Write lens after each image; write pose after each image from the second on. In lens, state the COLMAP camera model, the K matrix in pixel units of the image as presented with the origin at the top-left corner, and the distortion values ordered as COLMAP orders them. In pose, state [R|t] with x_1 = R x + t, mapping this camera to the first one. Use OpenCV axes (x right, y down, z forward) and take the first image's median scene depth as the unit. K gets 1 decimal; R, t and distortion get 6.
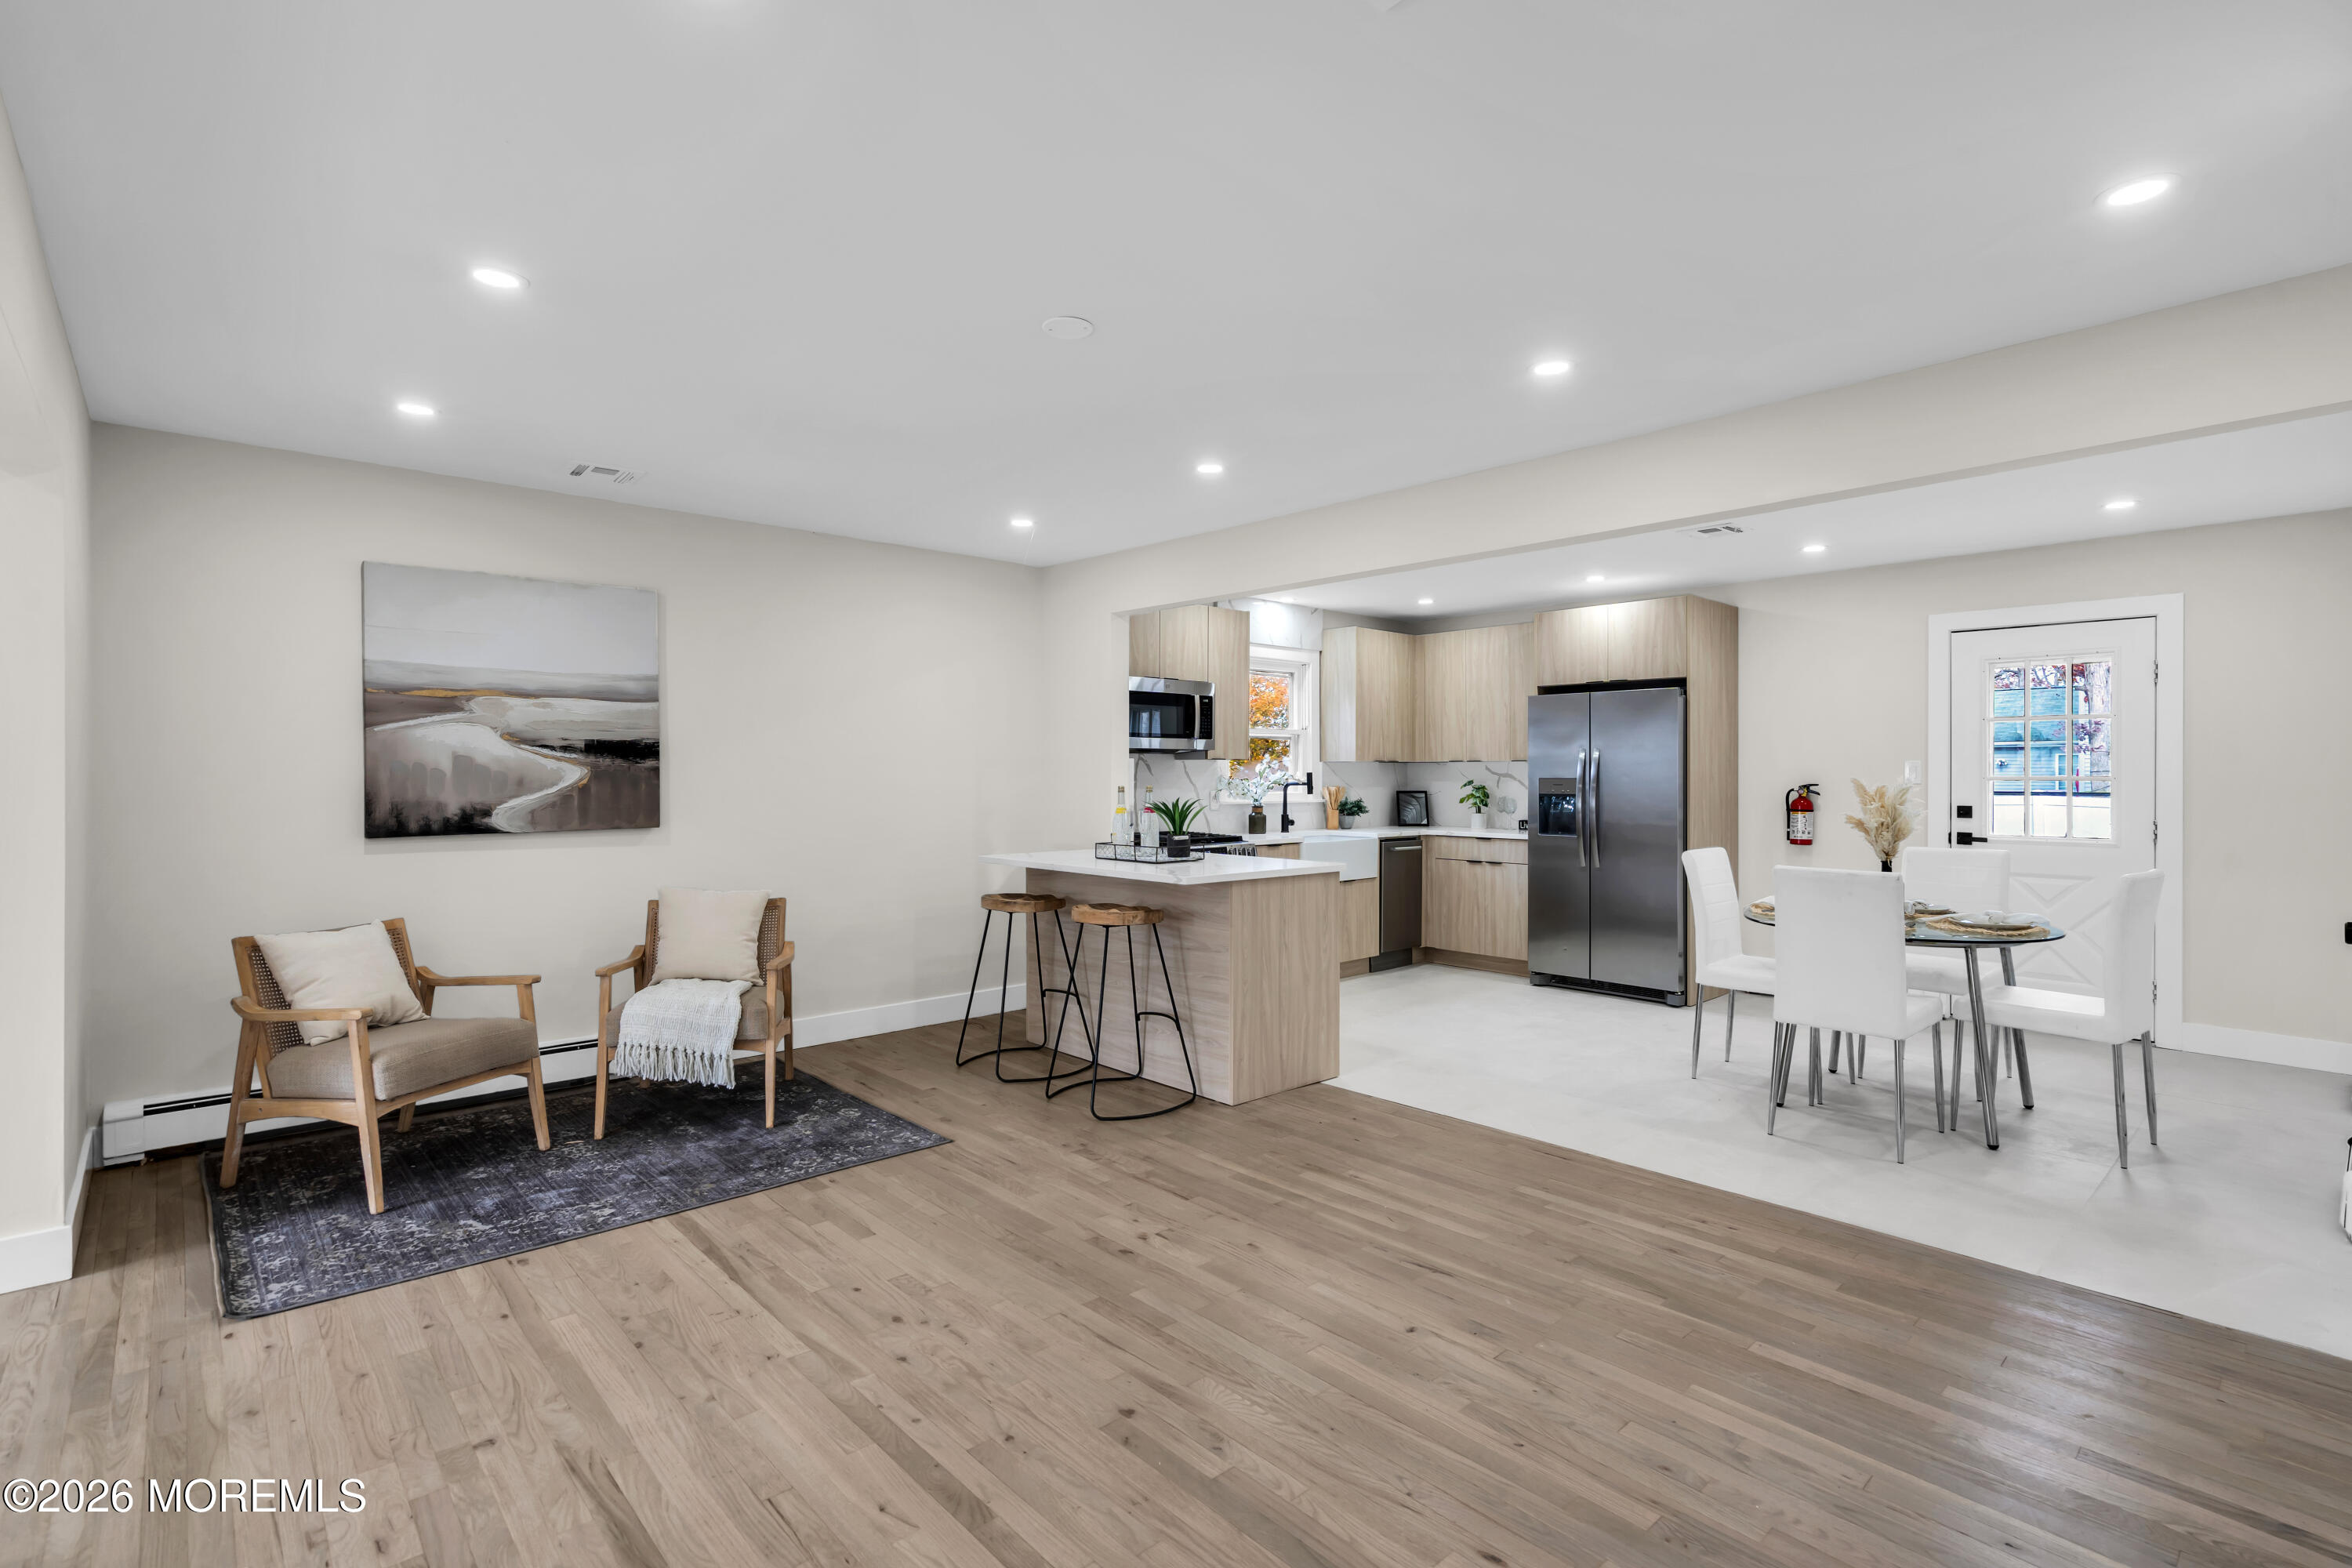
lens RADIAL K [[1096.3, 0, 1177.9], [0, 1096.3, 770.9], [0, 0, 1]] dist [-0.002621, 0.002184]
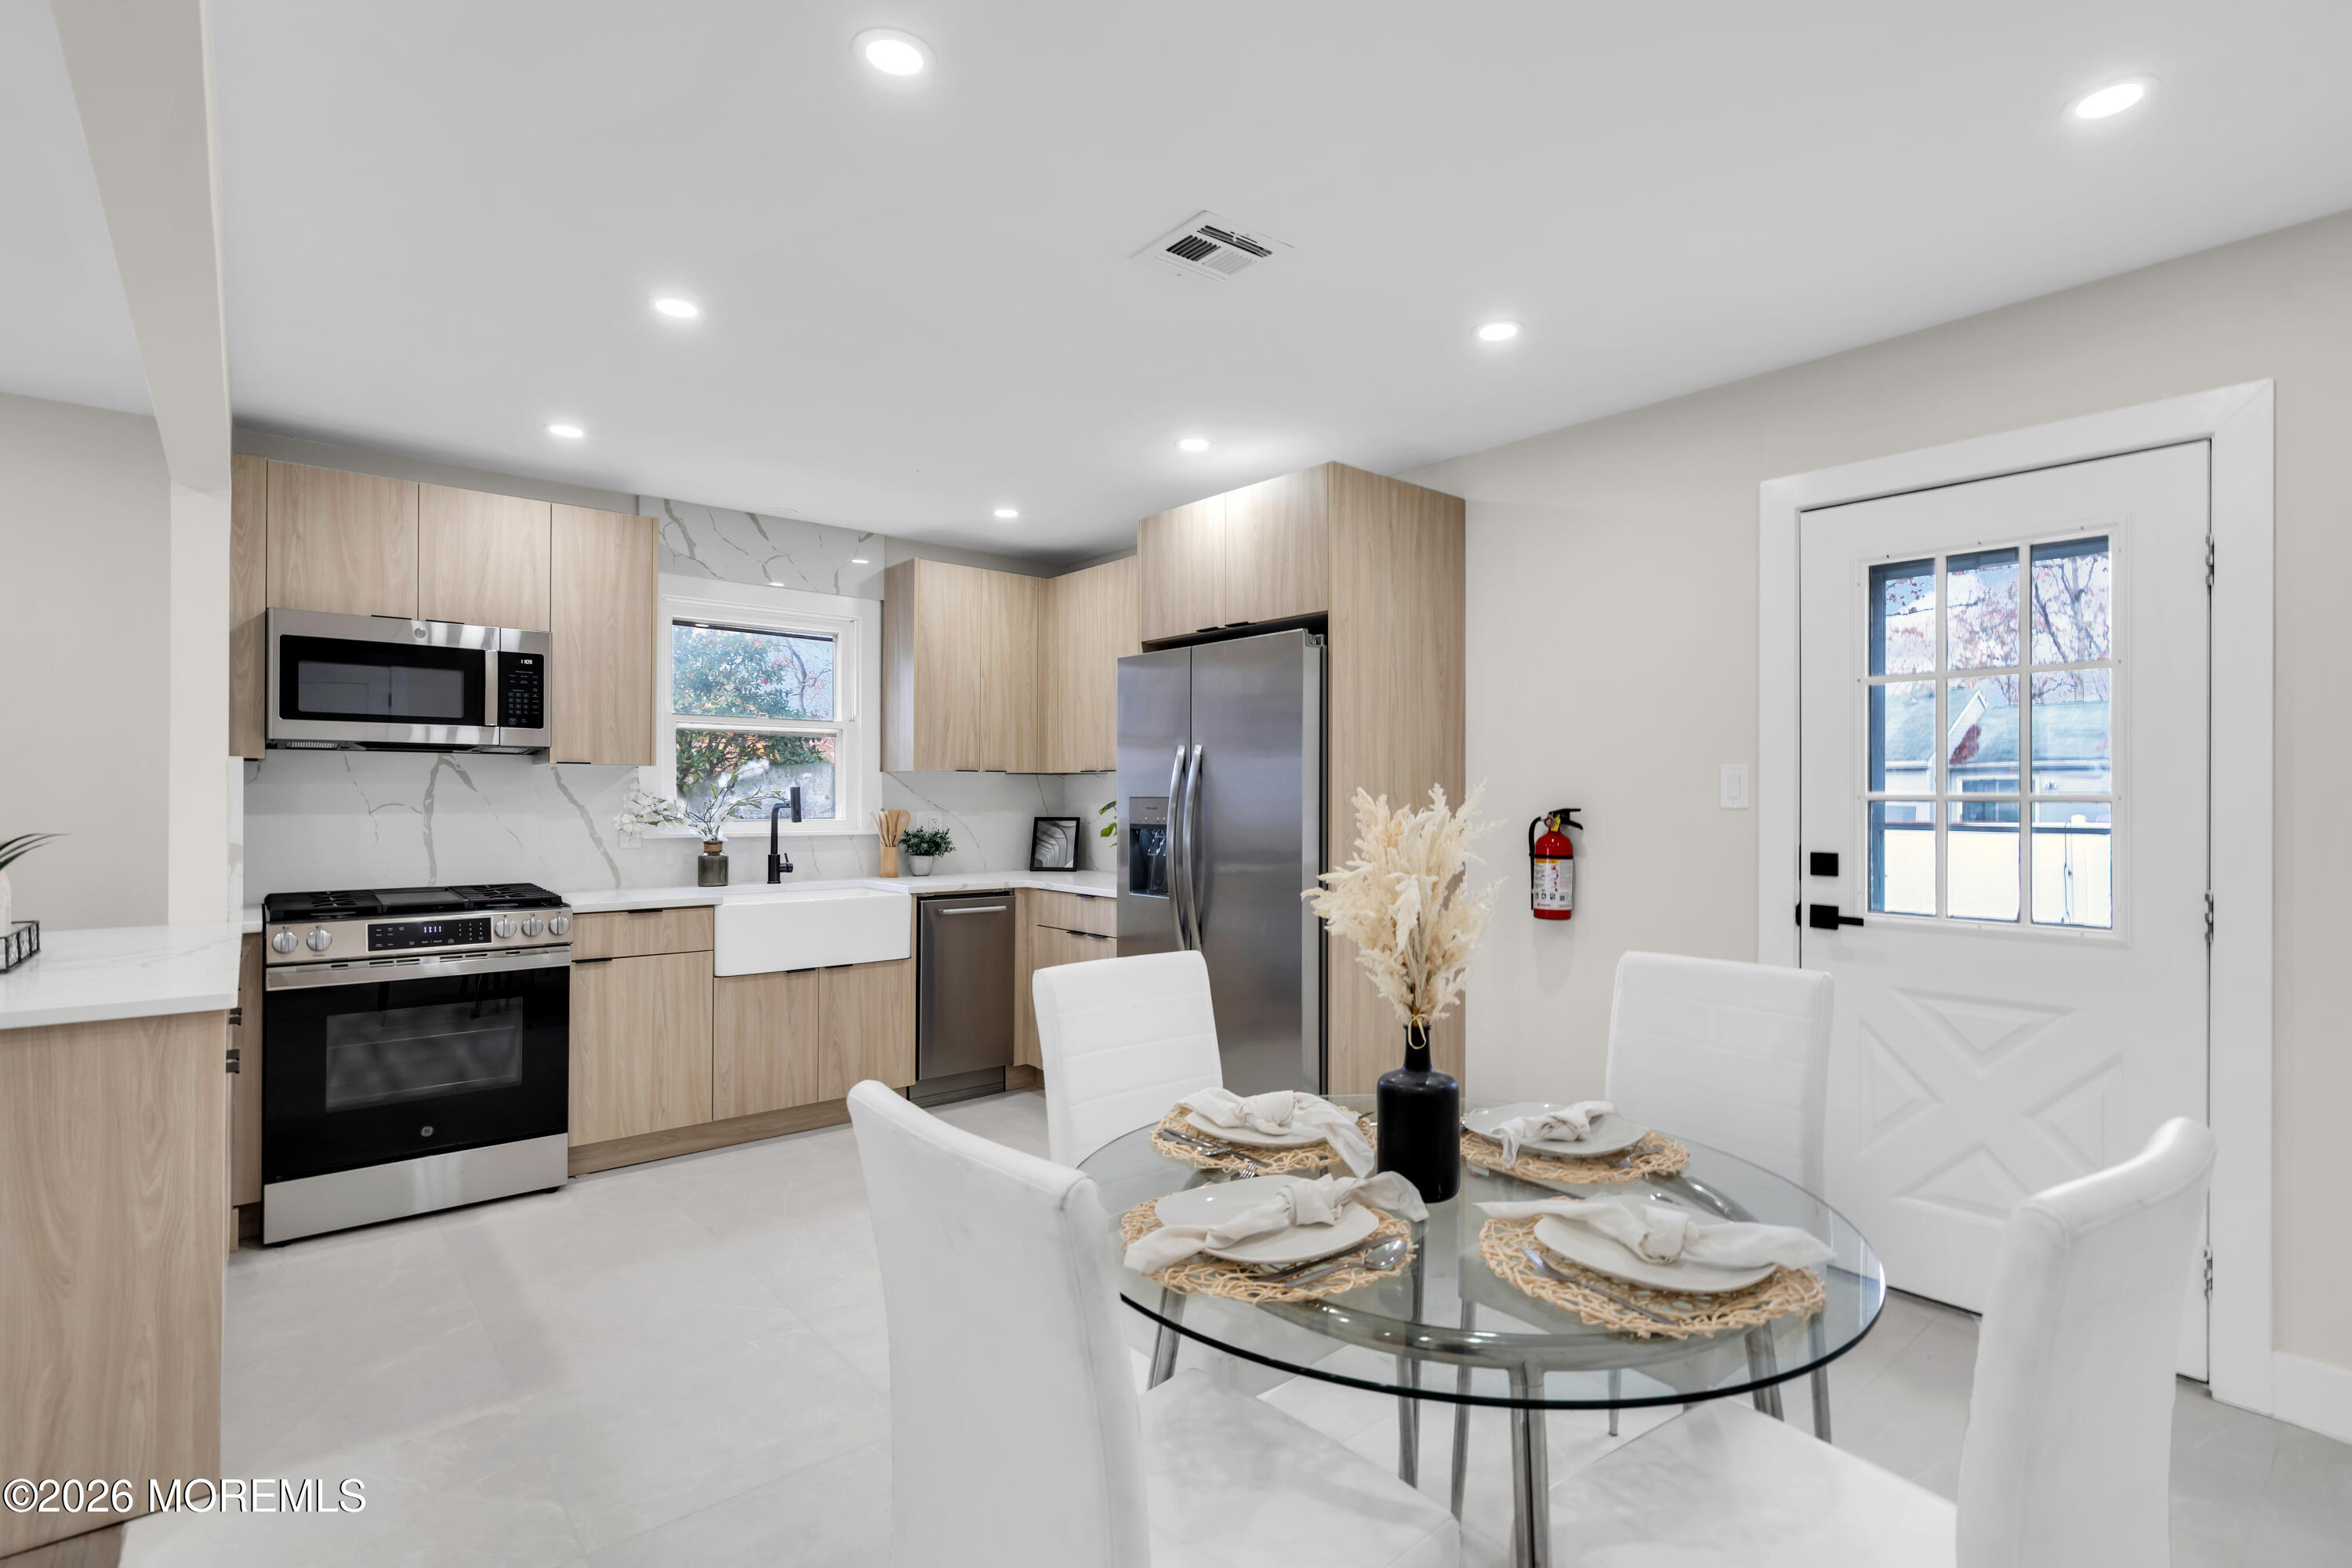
lens RADIAL K [[1096.3, 0, 1181.2], [0, 1096.3, 791.0], [0, 0, 1]] dist [-0.002621, 0.002184]
pose [[0.999381, 0.002609, -0.035078, 0.401528], [-0.002691, 0.999994, -0.002280, 0.005032], [0.035071, 0.002373, 0.999382, 0.442152]]
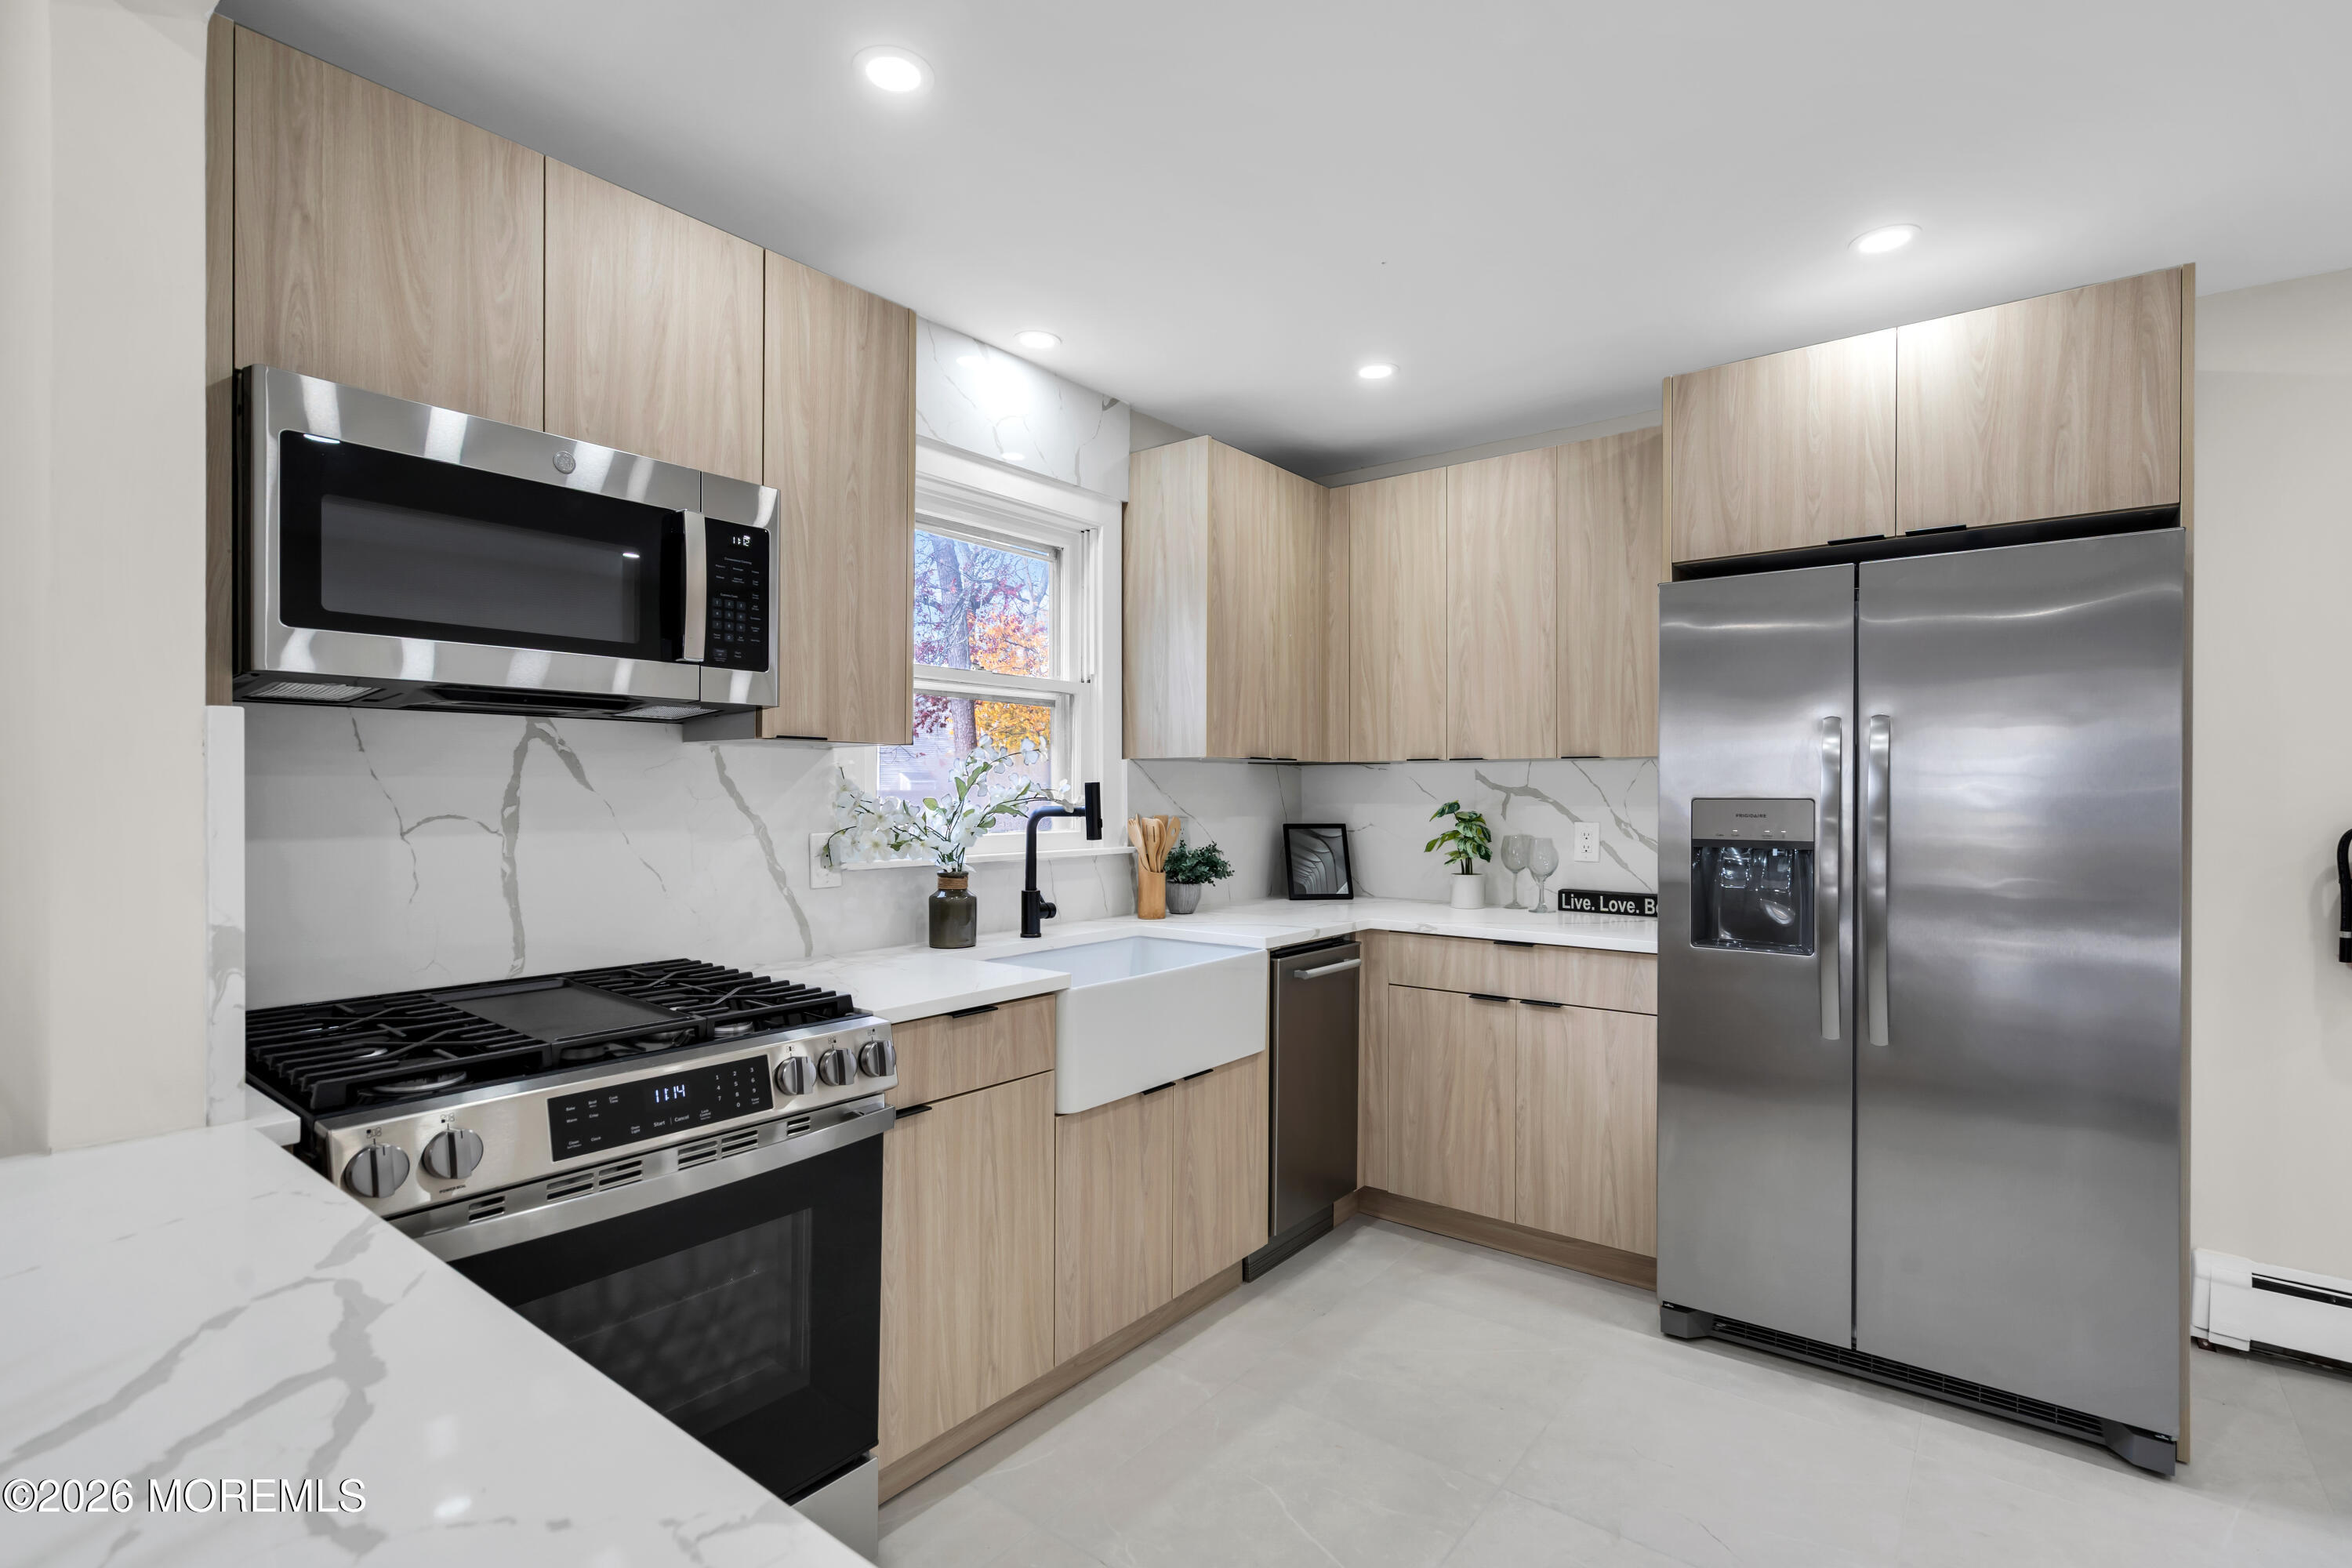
lens RADIAL K [[1096.3, 0, 1173.9], [0, 1096.3, 792.3], [0, 0, 1]] dist [-0.002621, 0.002184]
pose [[0.986084, 0.001169, 0.166244, 0.095164], [-0.001824, 0.999991, 0.003784, 0.003803], [-0.166238, -0.004034, 0.986077, 0.698031]]
